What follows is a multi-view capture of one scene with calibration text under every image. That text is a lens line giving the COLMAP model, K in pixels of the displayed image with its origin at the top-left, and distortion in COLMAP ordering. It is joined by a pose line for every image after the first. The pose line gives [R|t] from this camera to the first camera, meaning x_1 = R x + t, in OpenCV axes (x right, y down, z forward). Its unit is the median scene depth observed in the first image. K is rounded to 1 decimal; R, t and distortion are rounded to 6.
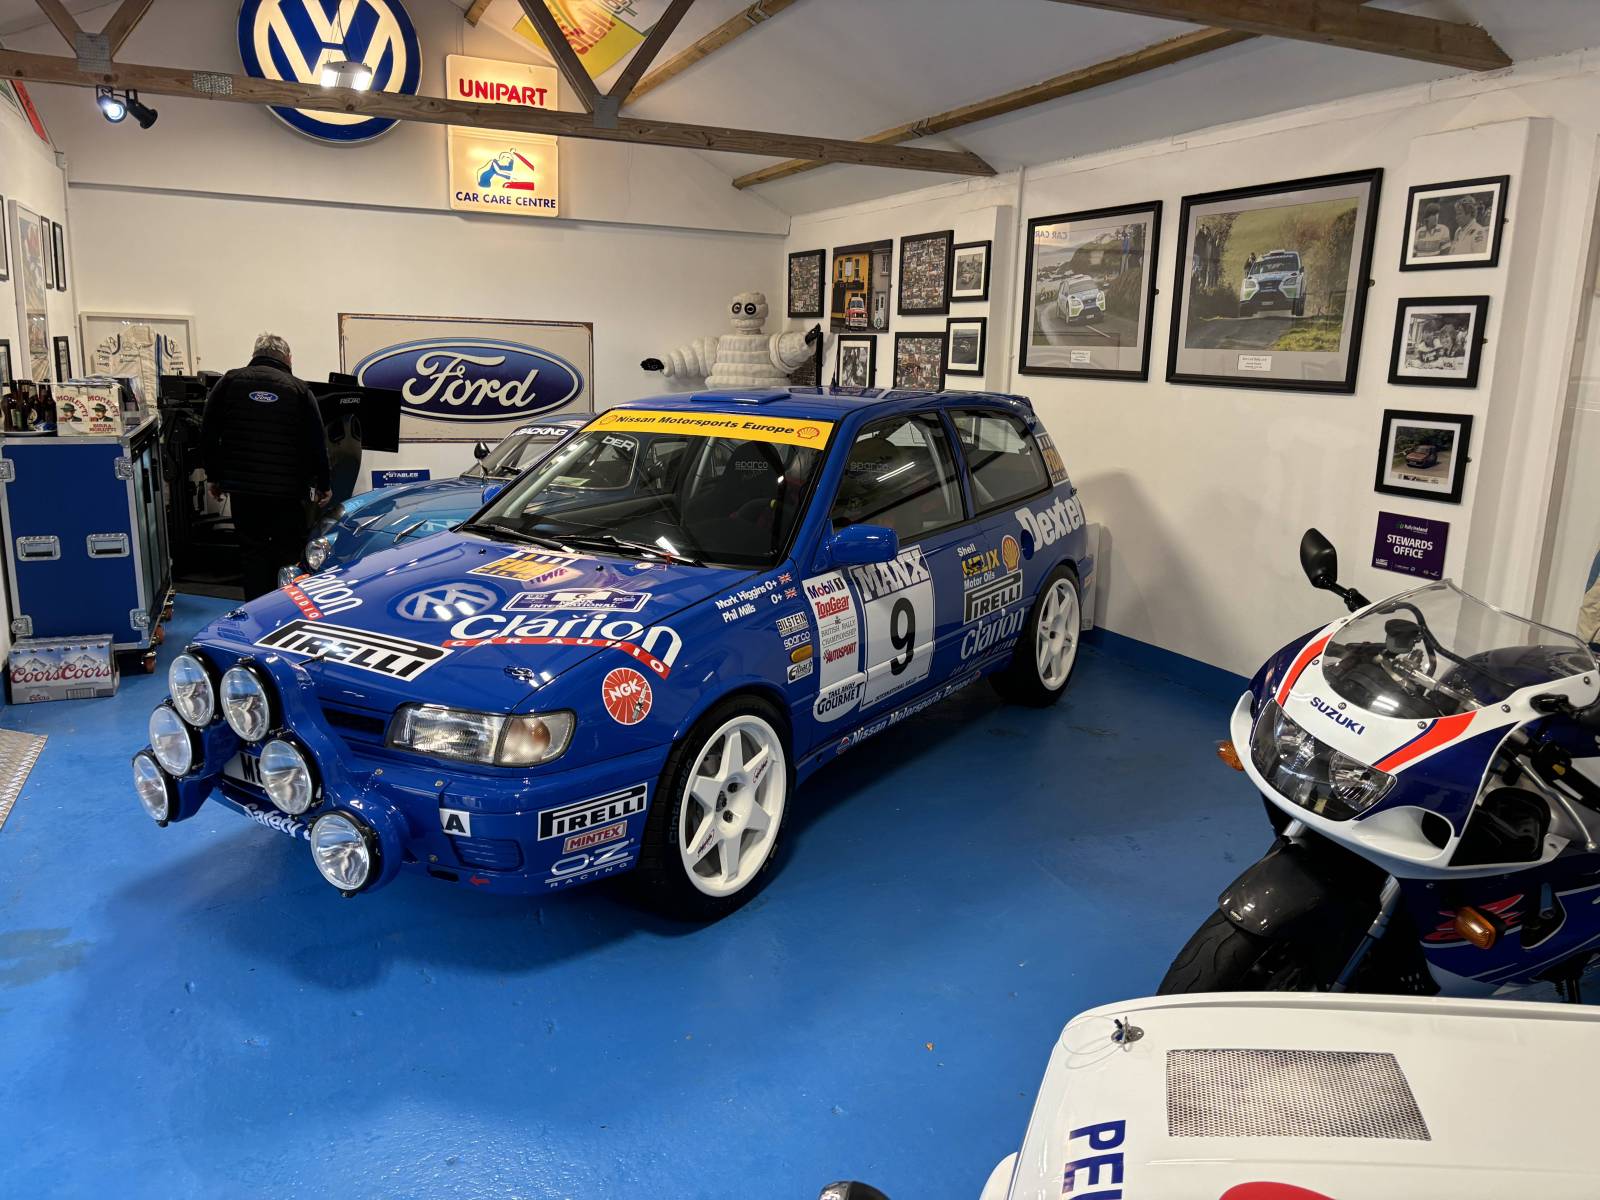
lens RADIAL K [[1204.9, 0, 765.4], [0, 1204.9, 579.4], [0, 0, 1]] dist [0.099092, -0.130826]
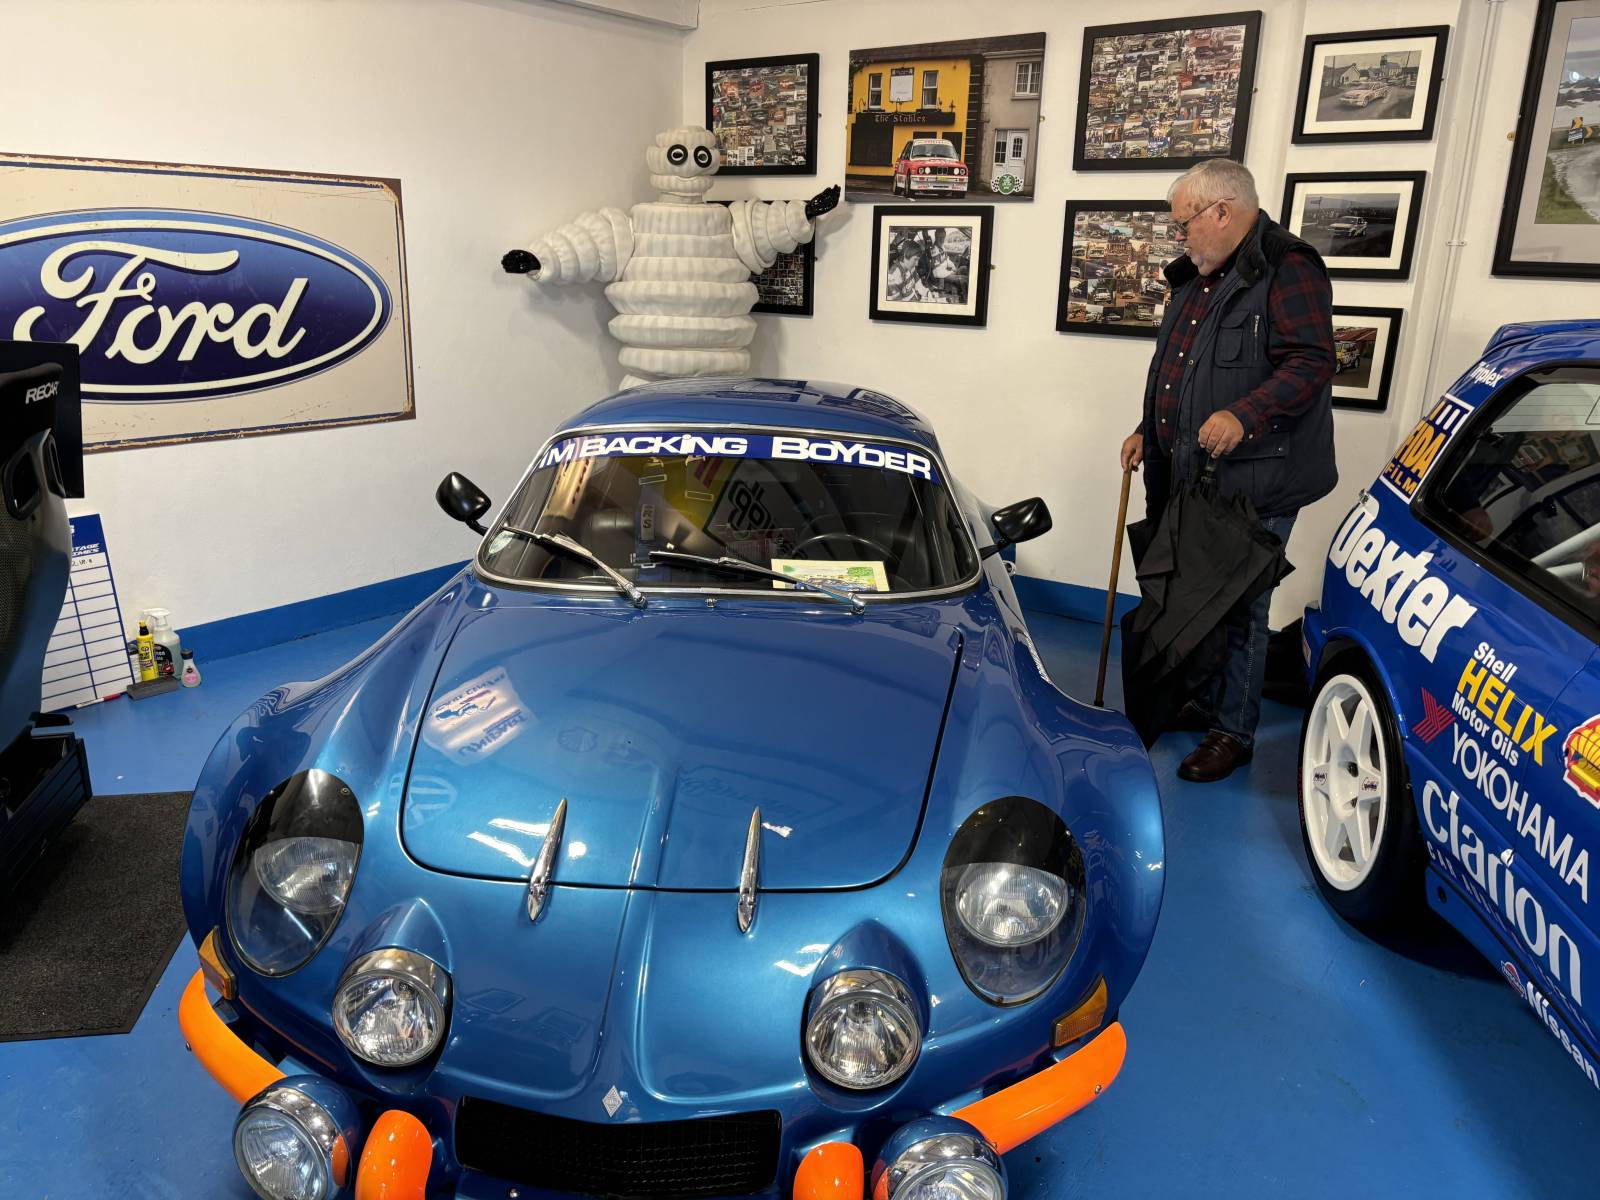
lens RADIAL K [[1233.4, 0, 800.0], [0, 1233.4, 600.0], [0, 0, 1]] dist [0.024844, -0.003021]
pose [[0.861340, -0.150135, 0.485338, -0.364799], [0.098868, 0.986607, 0.129734, -0.120887], [-0.498315, -0.063760, 0.864648, 0.620910]]
